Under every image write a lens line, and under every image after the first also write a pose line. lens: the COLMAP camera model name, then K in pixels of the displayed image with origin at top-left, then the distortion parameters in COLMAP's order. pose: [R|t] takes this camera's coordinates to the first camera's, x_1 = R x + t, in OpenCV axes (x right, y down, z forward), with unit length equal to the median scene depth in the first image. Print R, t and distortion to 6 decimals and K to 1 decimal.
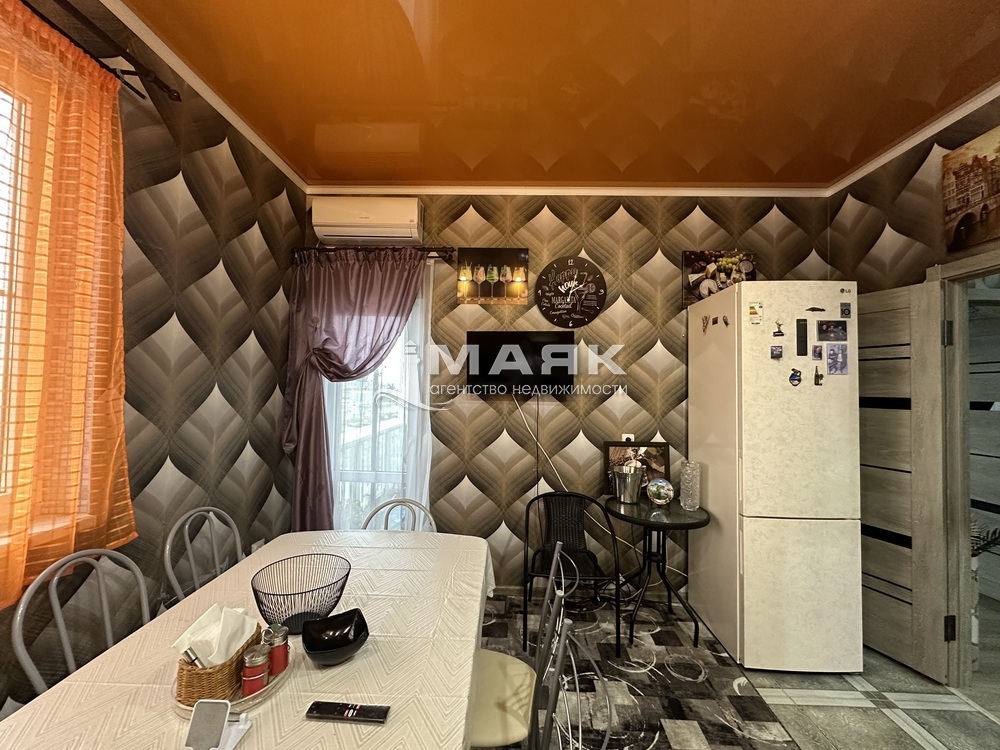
lens RADIAL K [[402.0, 0, 505.0], [0, 402.0, 378.7], [0, 0, 1]] dist [-0.001705, -0.000004]
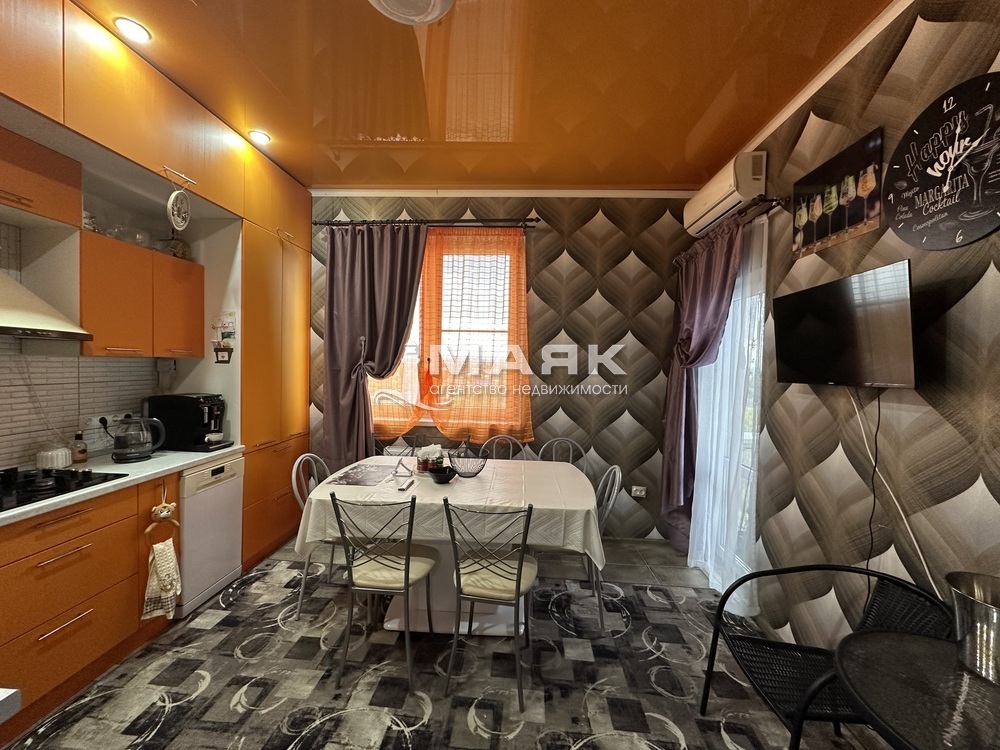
lens RADIAL K [[402.0, 0, 503.8], [0, 402.0, 375.1], [0, 0, 1]] dist [-0.001705, -0.000004]
pose [[-0.038490, 0.012889, -0.999176, 0.640687], [0.001306, 0.999917, 0.012848, 0.012625], [0.999258, -0.000811, -0.038503, 0.504272]]
